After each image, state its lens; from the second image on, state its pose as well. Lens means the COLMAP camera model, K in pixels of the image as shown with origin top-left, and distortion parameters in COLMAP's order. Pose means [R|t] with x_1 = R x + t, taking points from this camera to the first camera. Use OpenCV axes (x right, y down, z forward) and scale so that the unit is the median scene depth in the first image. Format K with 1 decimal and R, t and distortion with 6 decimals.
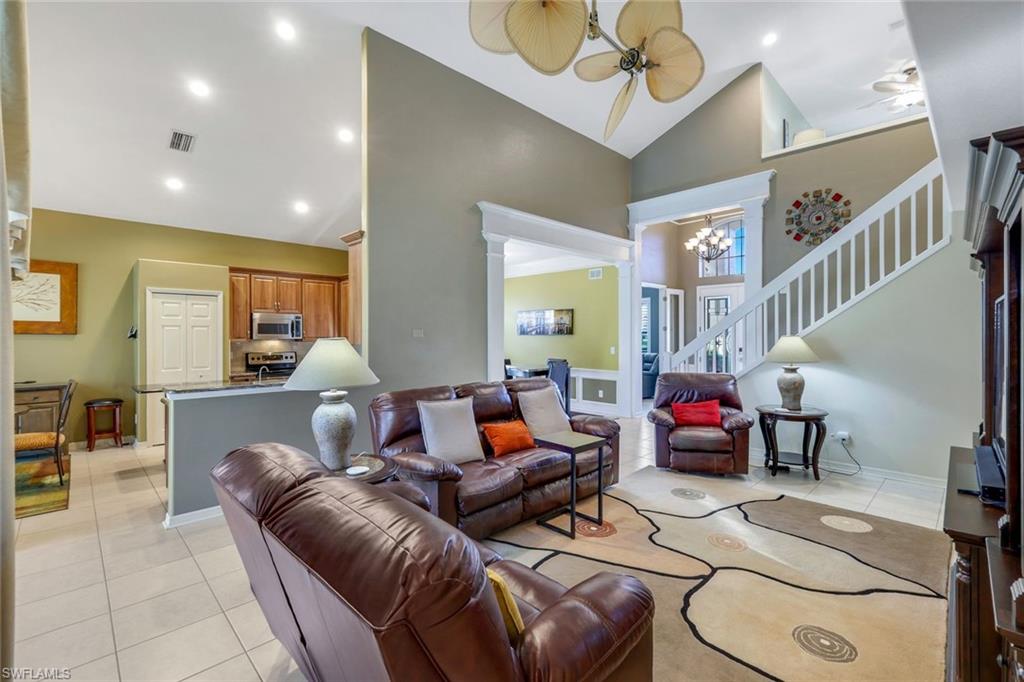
lens RADIAL K [[452.5, 0, 510.6], [0, 452.5, 335.5], [0, 0, 1]] dist [0.005496, 0.000923]
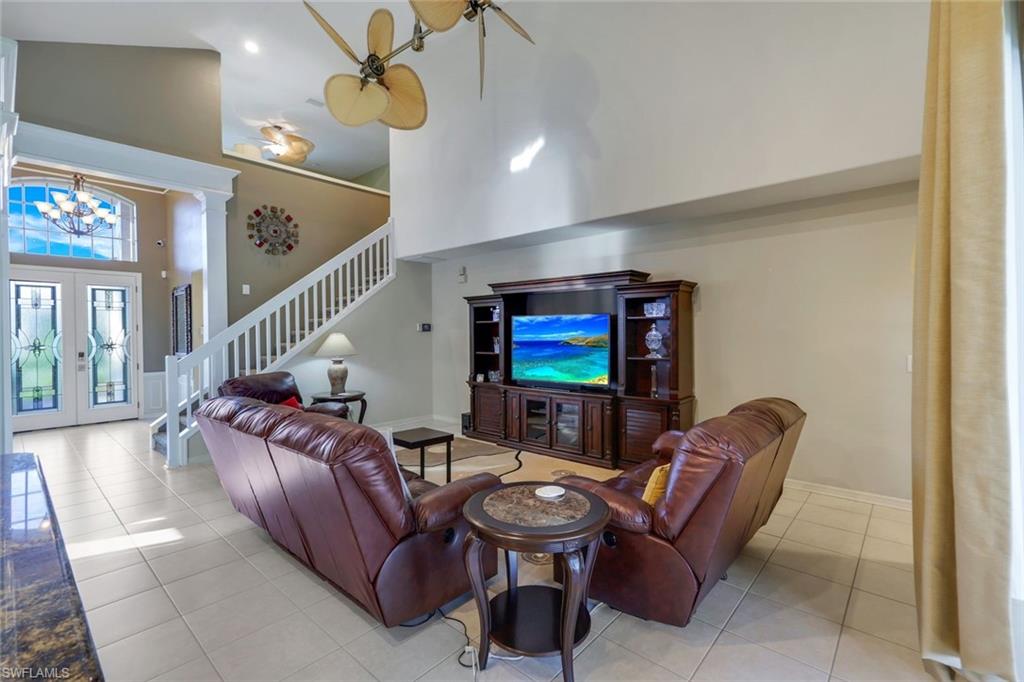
lens RADIAL K [[452.5, 0, 511.5], [0, 452.5, 336.7], [0, 0, 1]] dist [0.005496, 0.000923]
pose [[-0.054861, -0.010398, 0.998440, -0.346028], [0.010627, 0.999883, 0.010997, 0.000183], [-0.998437, 0.011214, -0.054744, 0.329146]]
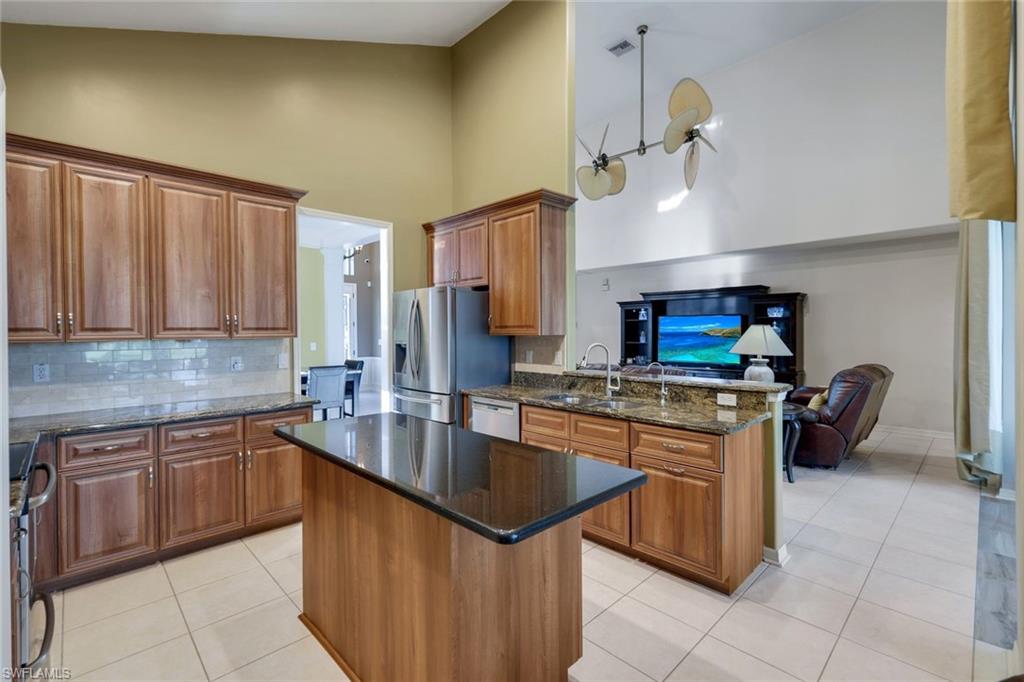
lens RADIAL K [[452.5, 0, 511.8], [0, 452.5, 334.5], [0, 0, 1]] dist [0.005496, 0.000923]
pose [[0.019451, -0.006748, 0.999788, -0.598113], [0.004649, 0.999967, 0.006659, 0.006894], [-0.999800, 0.004518, 0.019482, 0.555771]]
